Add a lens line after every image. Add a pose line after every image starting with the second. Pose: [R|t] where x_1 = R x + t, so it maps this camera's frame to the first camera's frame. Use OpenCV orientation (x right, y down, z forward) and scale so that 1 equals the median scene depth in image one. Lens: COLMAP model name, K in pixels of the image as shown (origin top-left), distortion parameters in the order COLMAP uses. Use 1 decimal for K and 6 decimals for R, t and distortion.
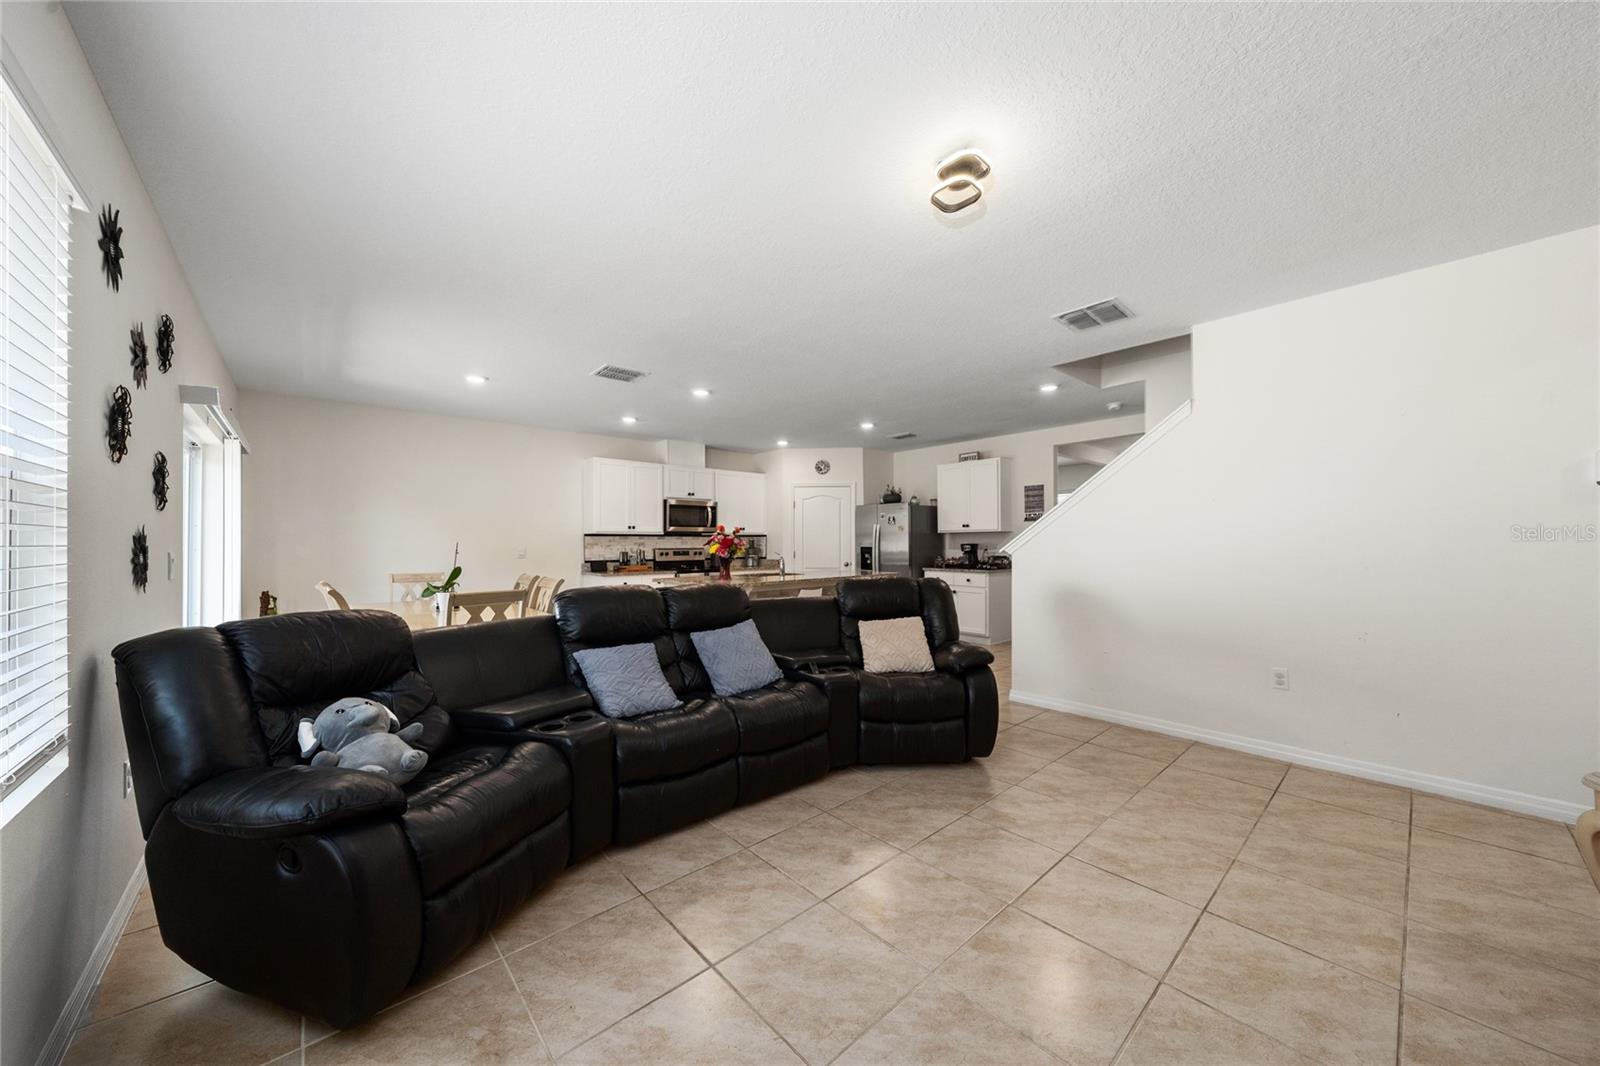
lens RADIAL K [[553.1, 0, 802.0], [0, 553.1, 539.5], [0, 0, 1]] dist [-0.000353, -0.000022]
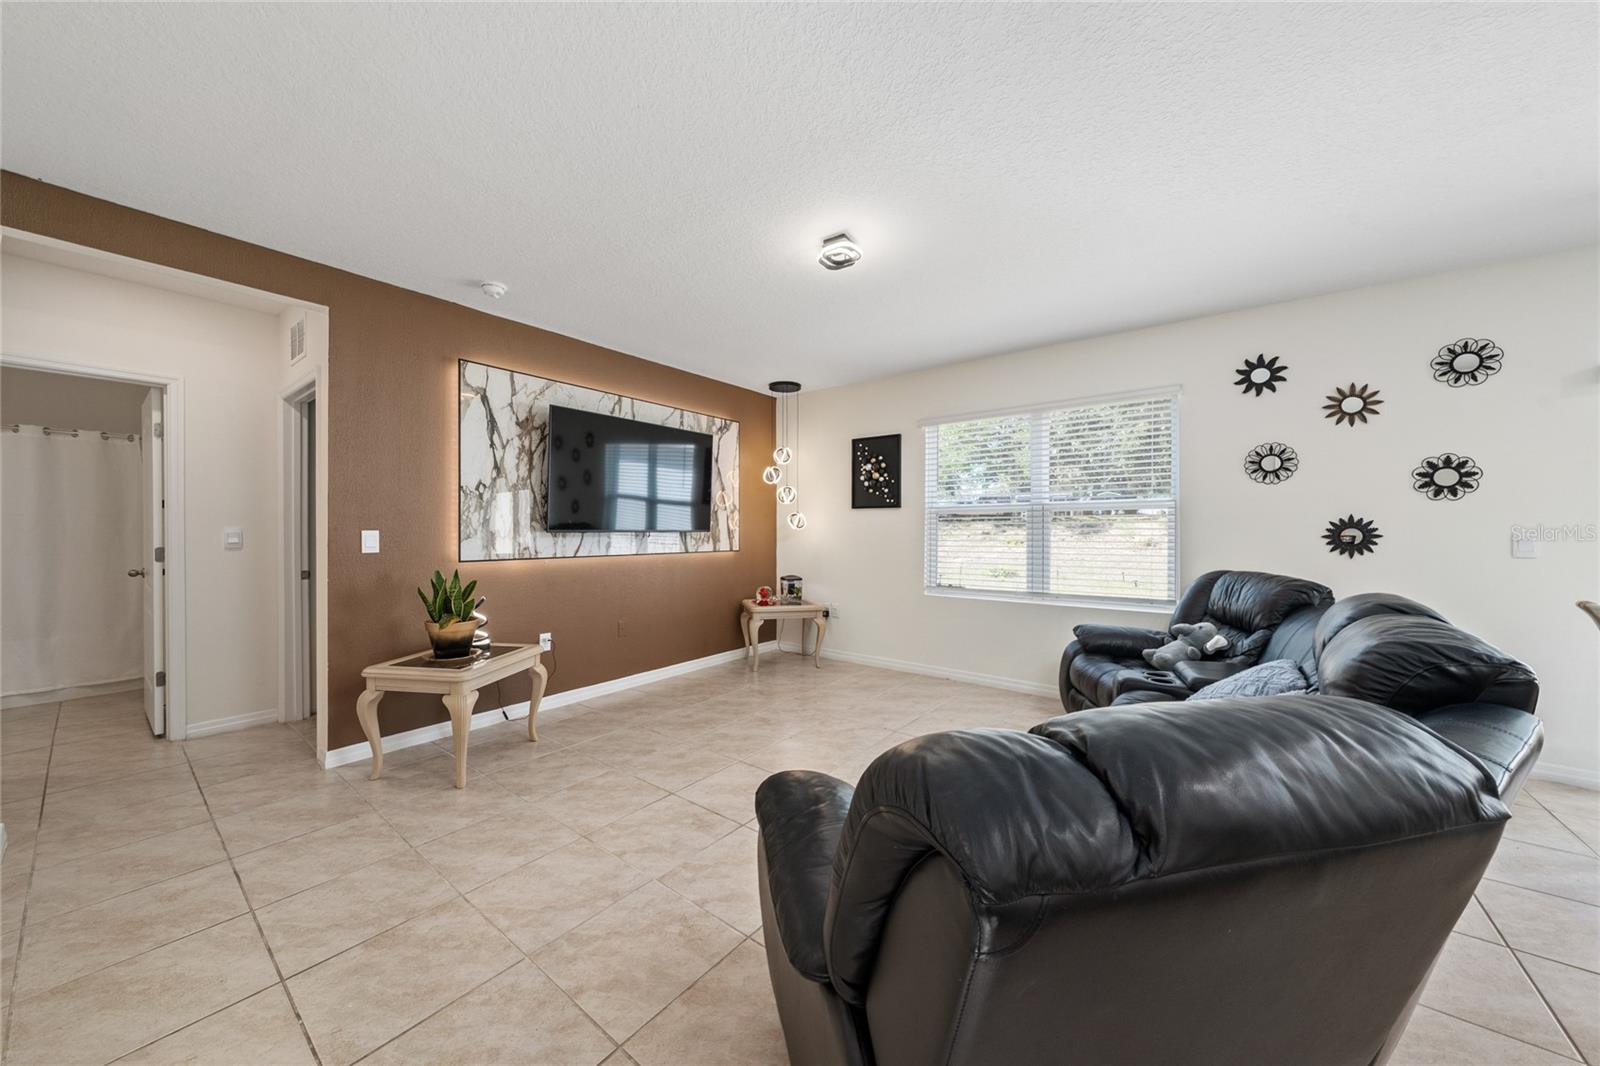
lens RADIAL K [[553.1, 0, 797.4], [0, 553.1, 533.0], [0, 0, 1]] dist [-0.000353, -0.000022]
pose [[-0.983077, 0.002751, -0.183170, 0.295526], [0.002841, 0.999996, -0.000229, 0.005589], [0.183169, -0.000745, -0.983081, 1.072355]]
